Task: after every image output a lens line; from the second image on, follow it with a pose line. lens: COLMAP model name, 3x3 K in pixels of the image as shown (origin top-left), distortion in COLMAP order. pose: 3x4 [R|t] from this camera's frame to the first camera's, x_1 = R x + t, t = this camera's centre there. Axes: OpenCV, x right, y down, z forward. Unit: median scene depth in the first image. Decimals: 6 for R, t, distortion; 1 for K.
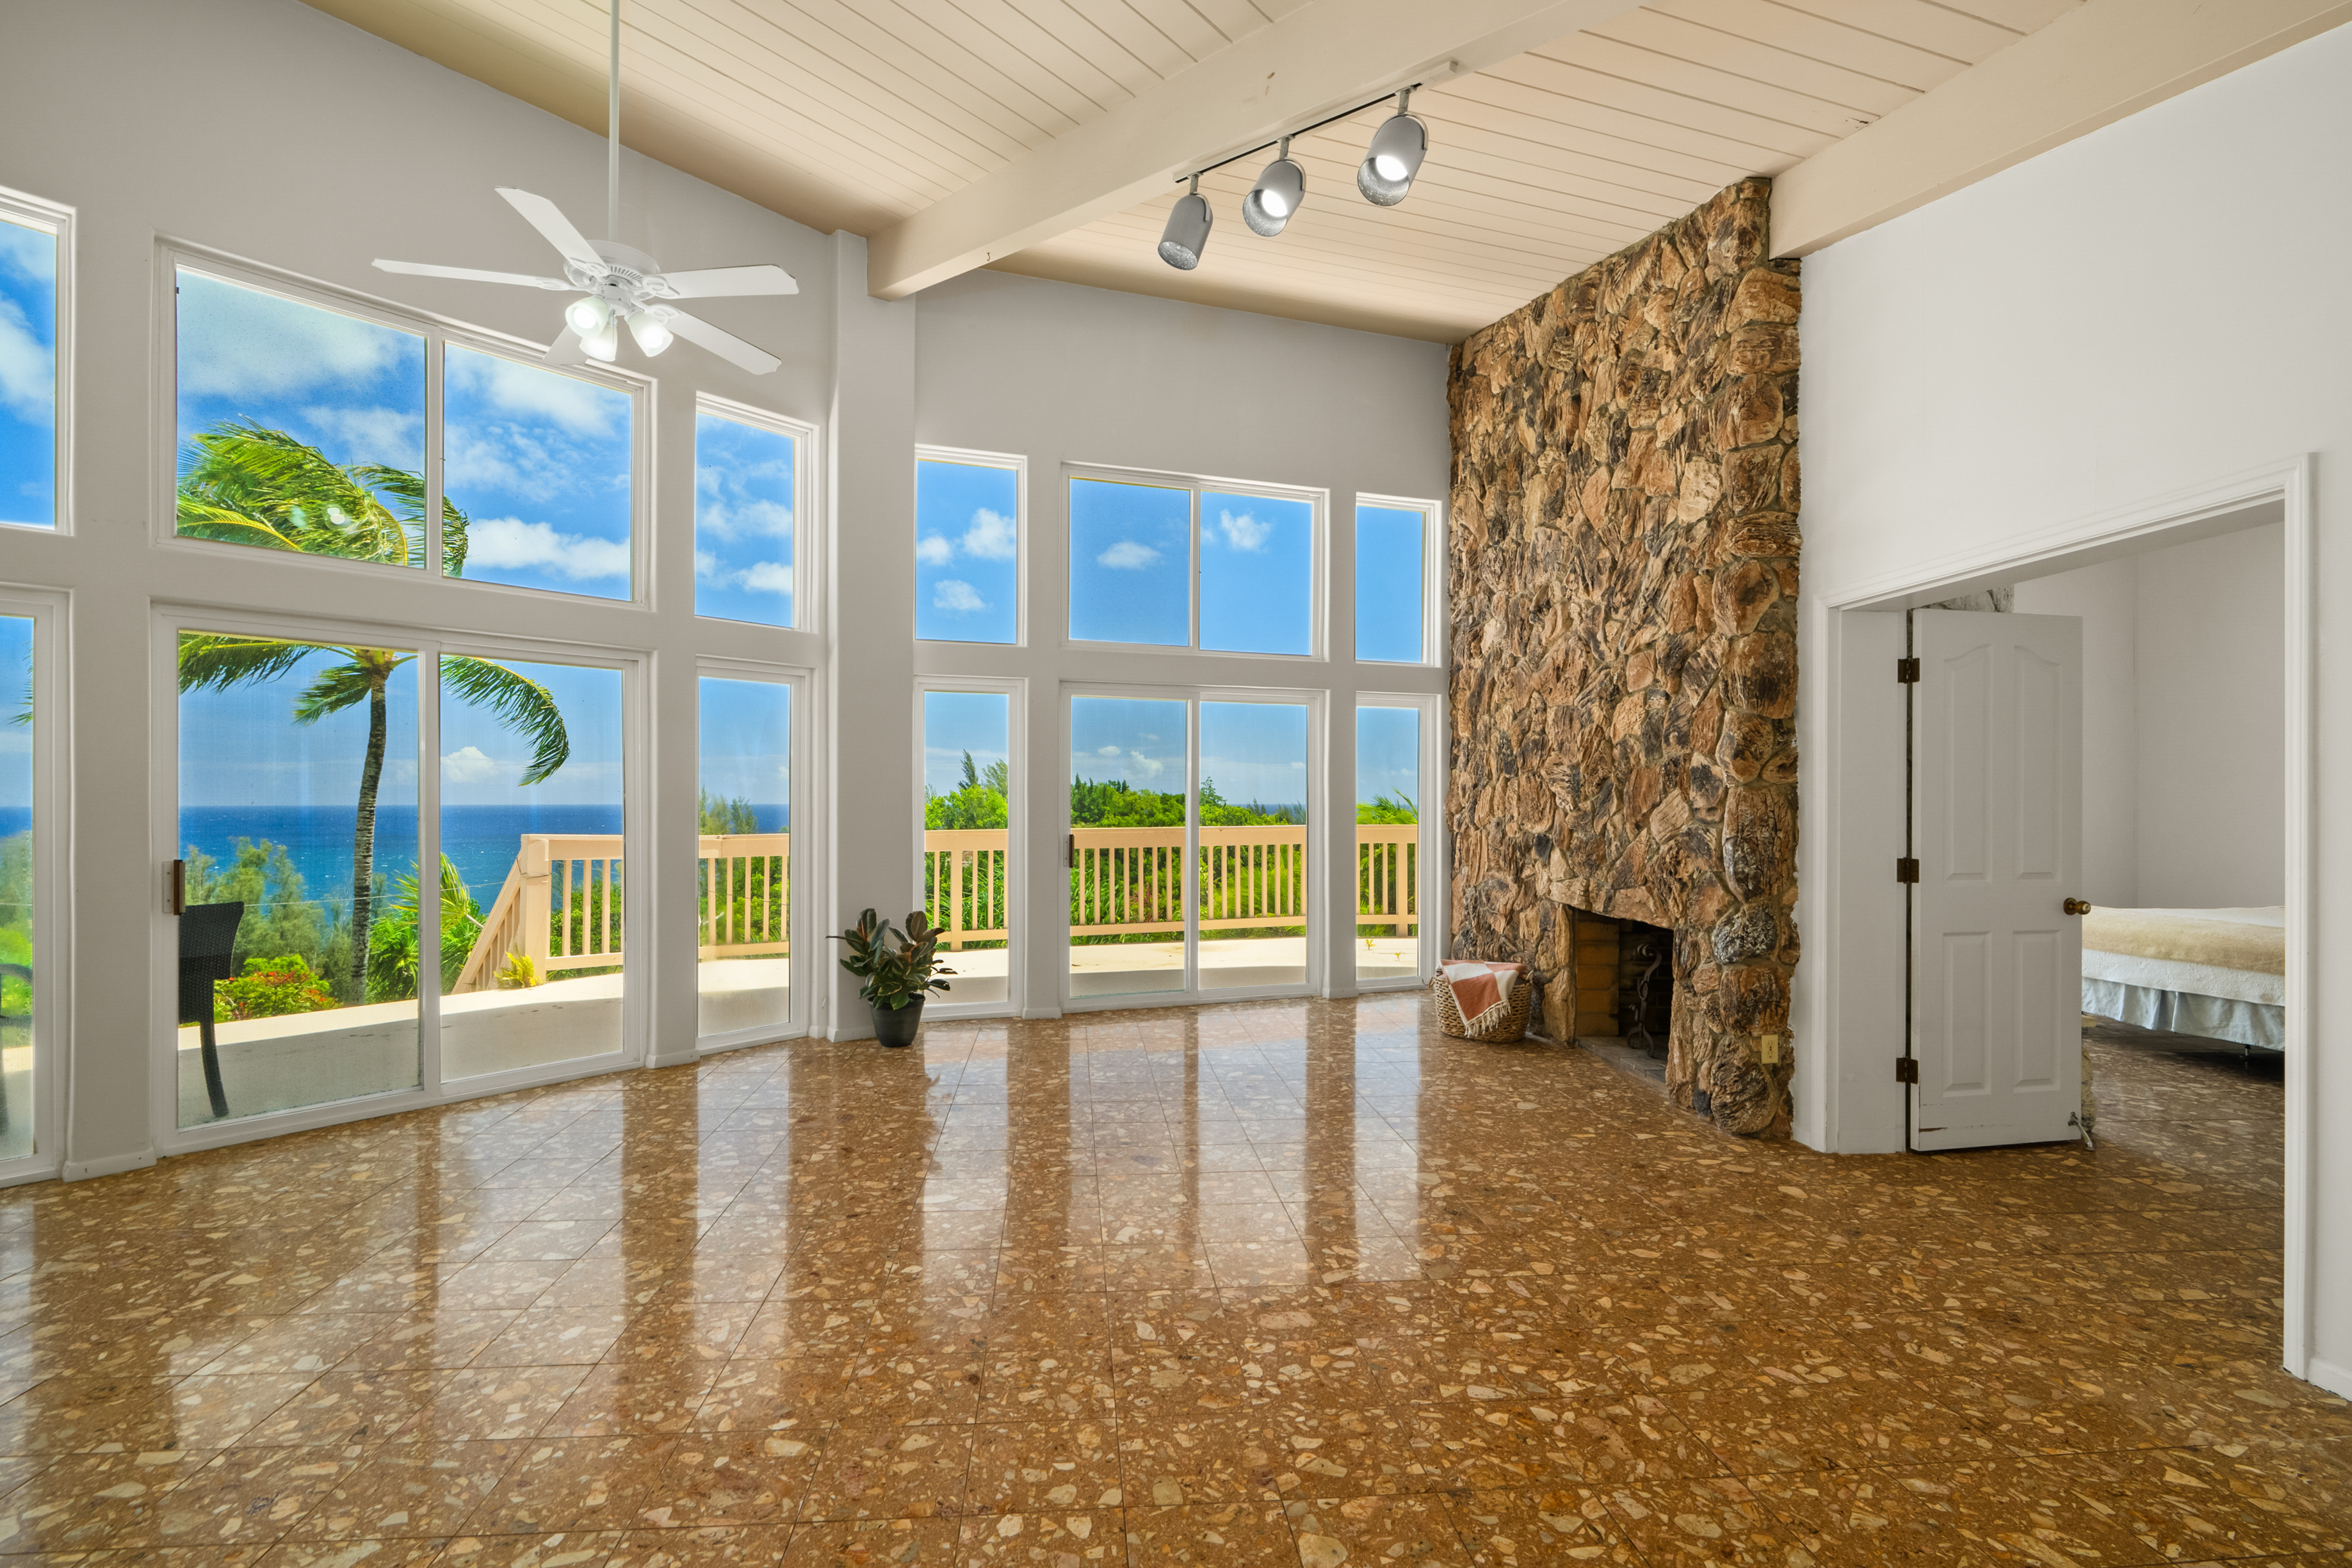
lens RADIAL K [[1086.4, 0, 1160.0], [0, 1086.4, 796.4], [0, 0, 1]] dist [-0.000457, 0.001288]
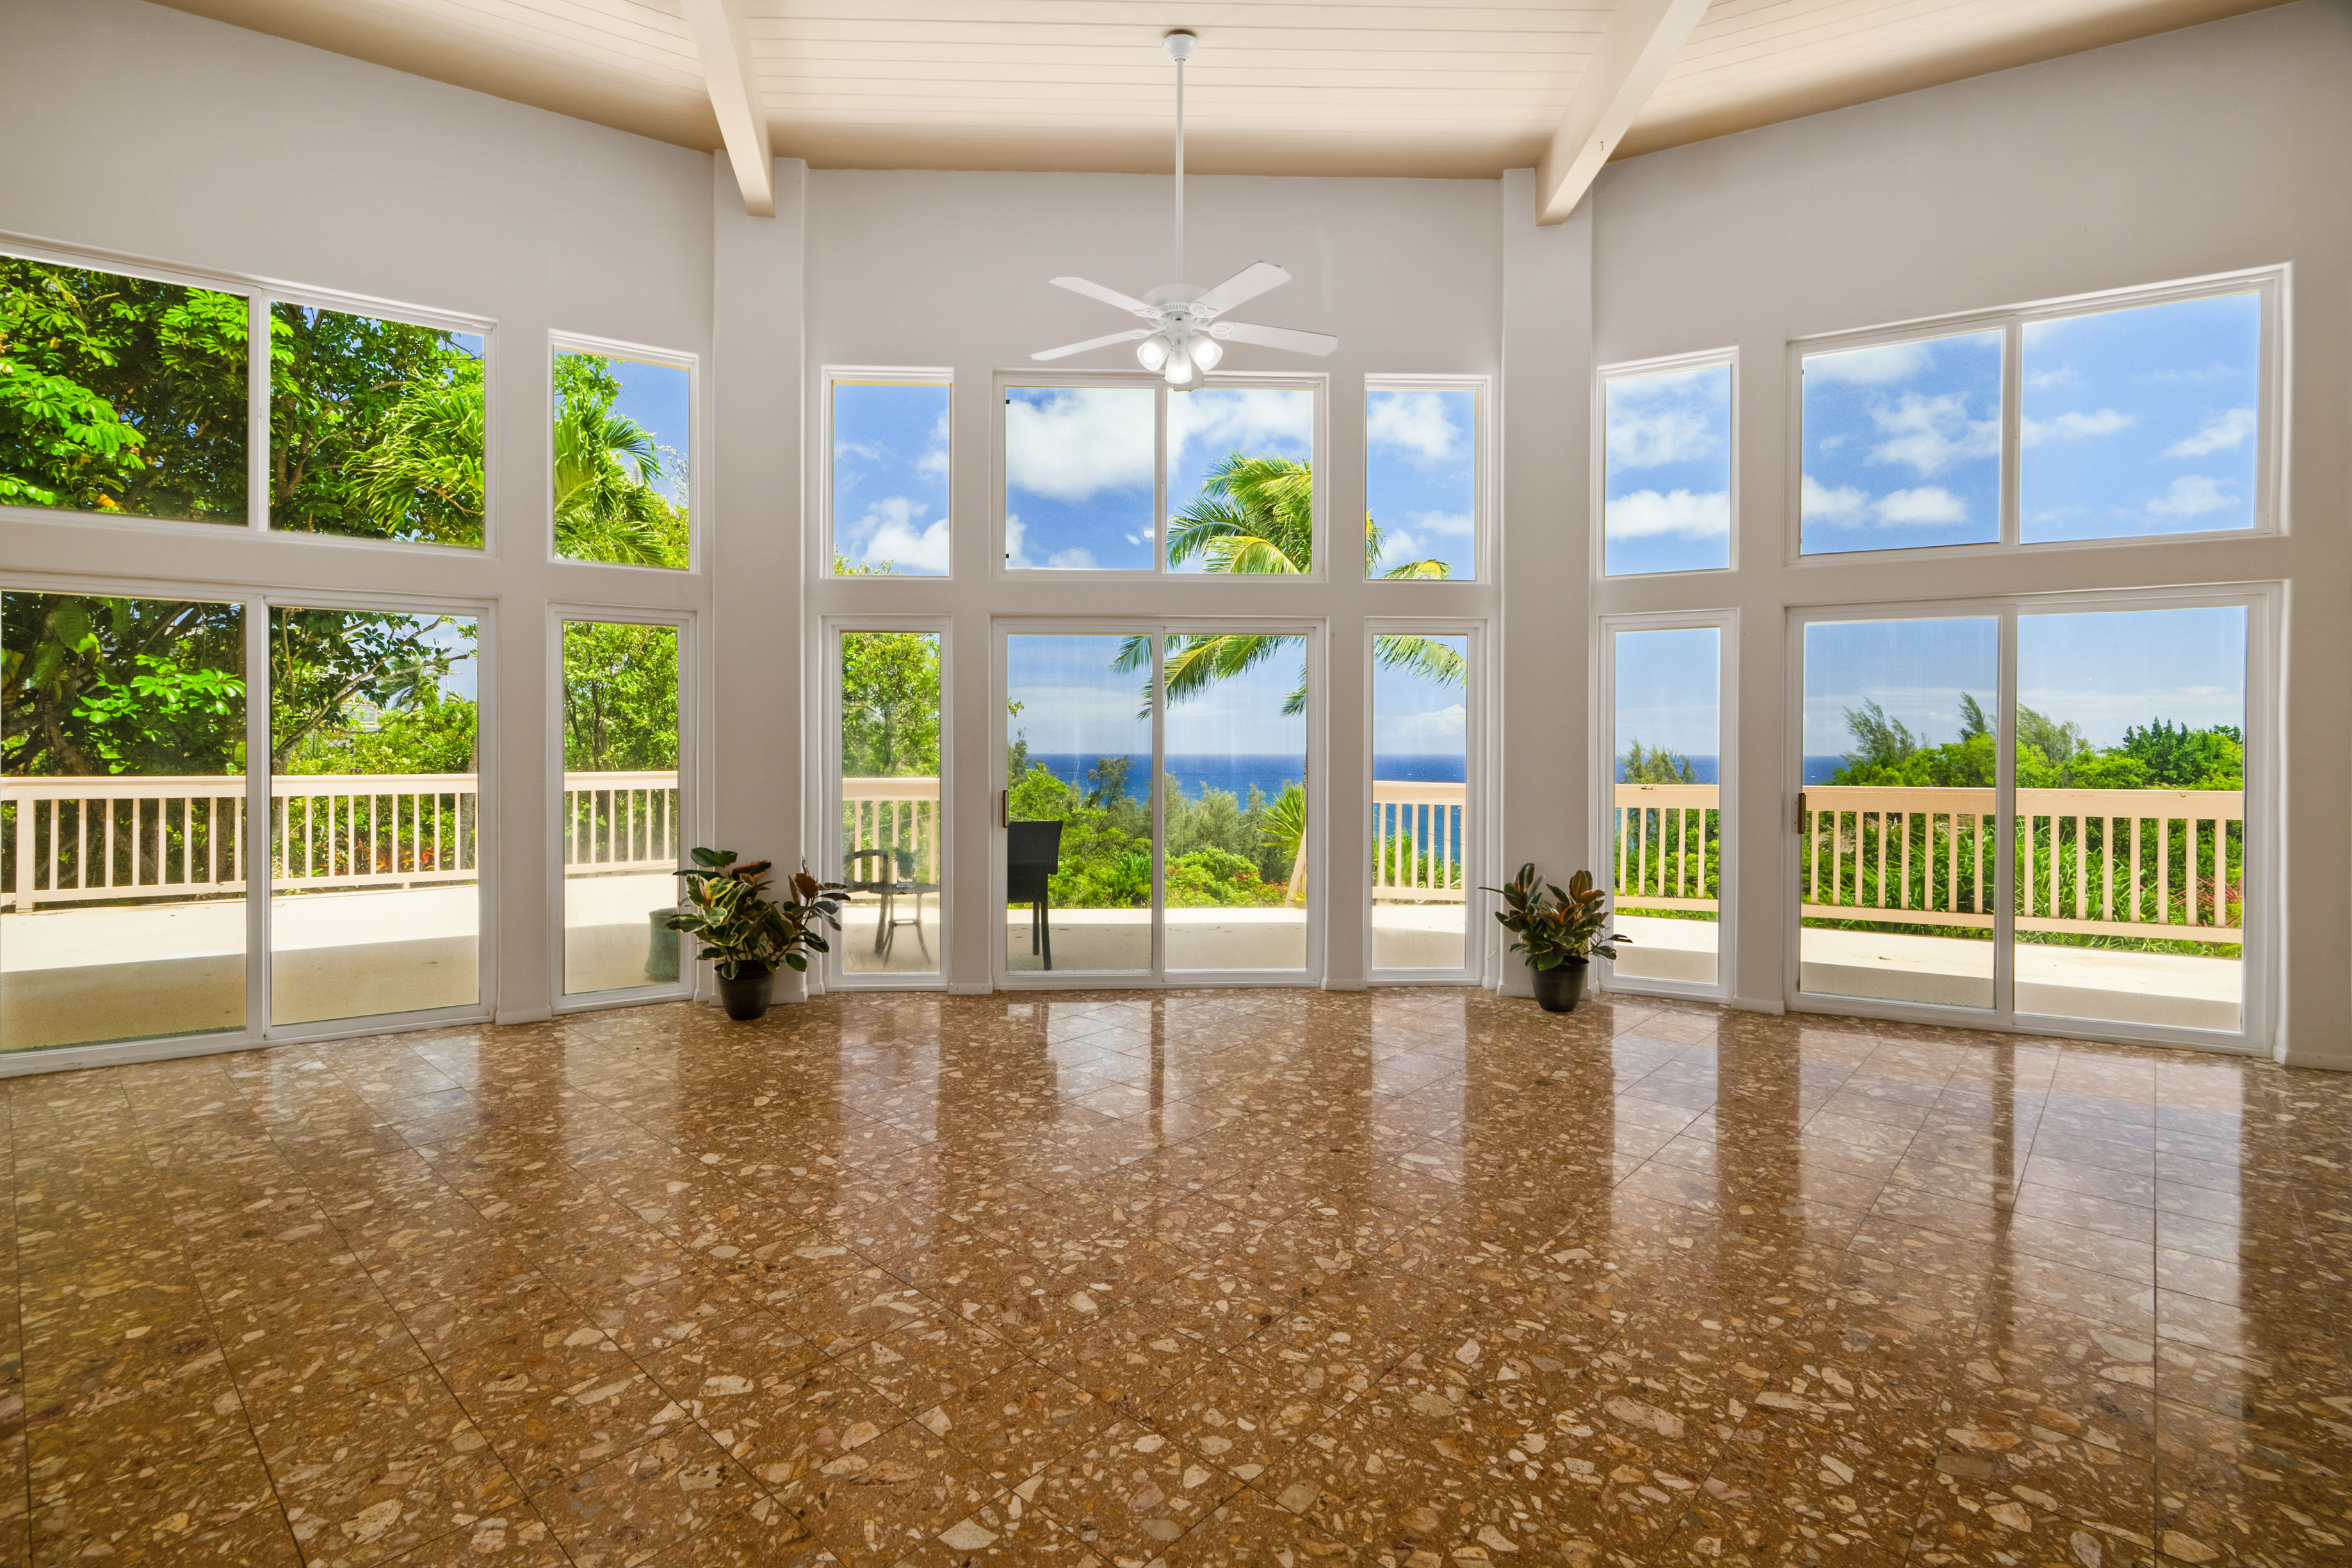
lens RADIAL K [[1086.4, 0, 1157.9], [0, 1086.4, 752.8], [0, 0, 1]] dist [-0.000457, 0.001288]
pose [[0.677085, 0.002890, -0.735899, 0.357961], [0.000786, 0.999989, 0.004650, 0.000632], [0.735904, -0.003727, 0.677075, 0.168909]]
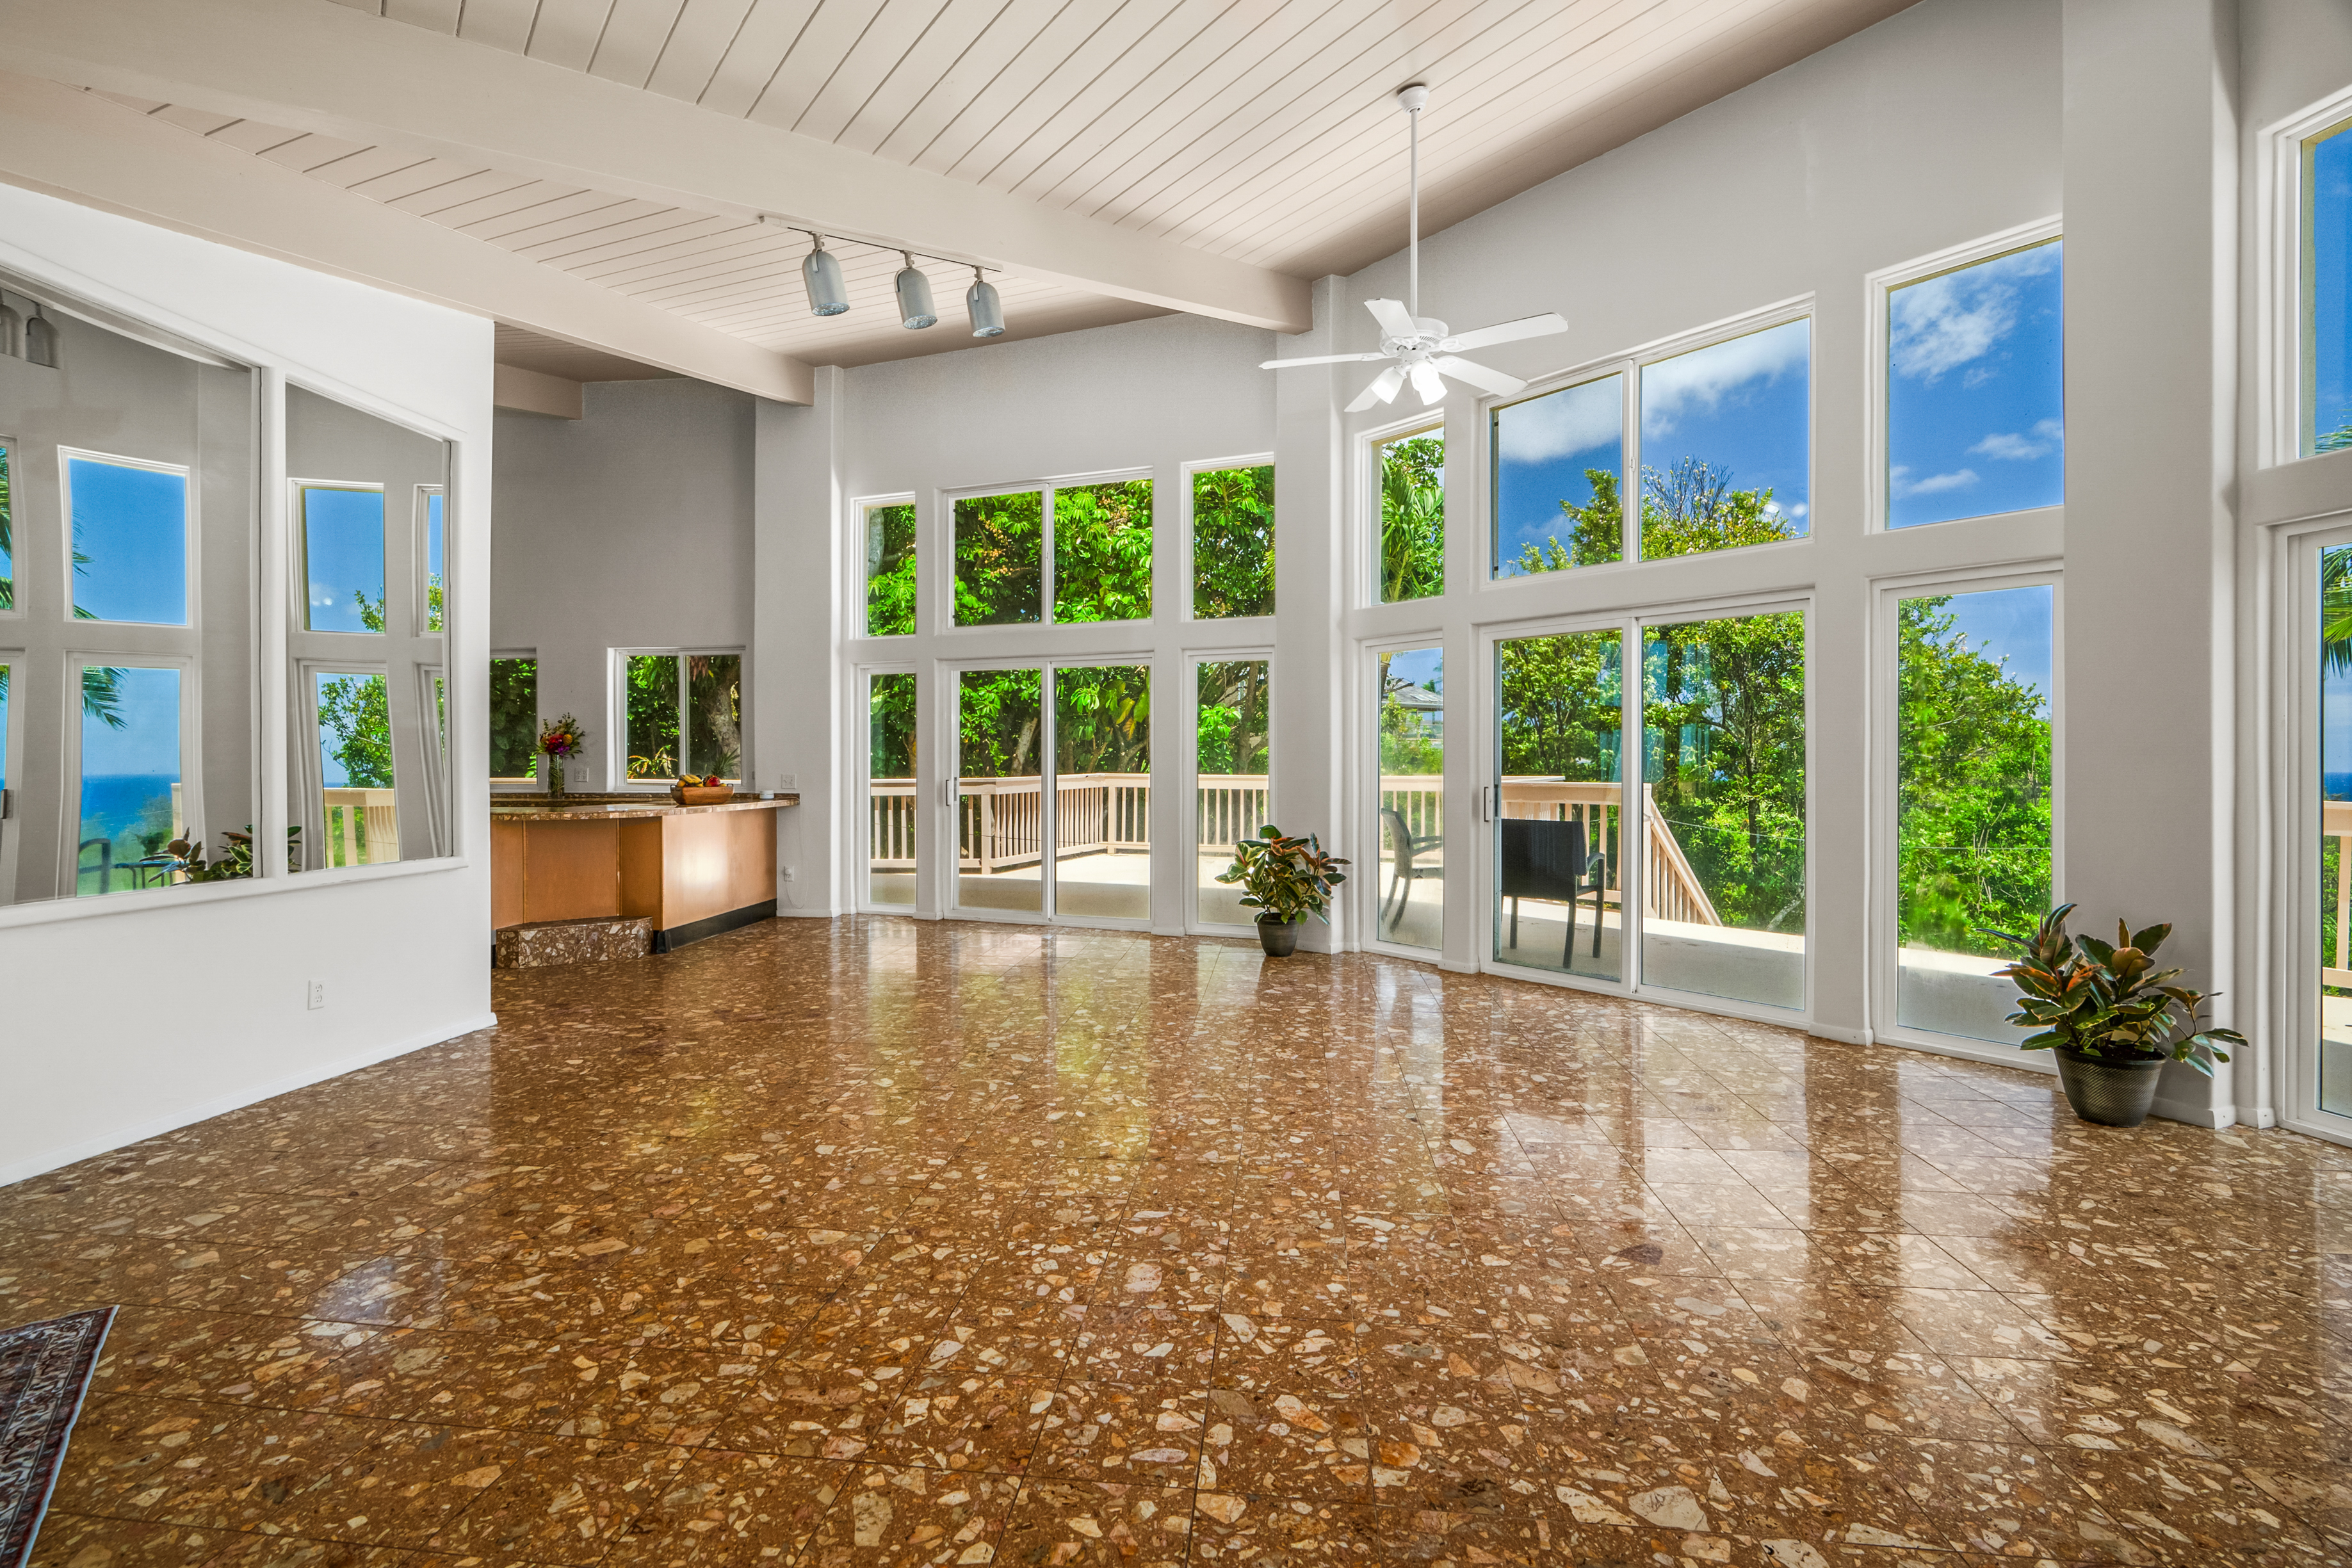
lens RADIAL K [[1086.4, 0, 1167.6], [0, 1086.4, 769.7], [0, 0, 1]] dist [-0.000457, 0.001288]
pose [[-0.203541, 0.005629, -0.979050, 0.821943], [0.003123, 0.999982, 0.005100, 0.025751], [0.979061, -0.002020, -0.203555, 0.959861]]
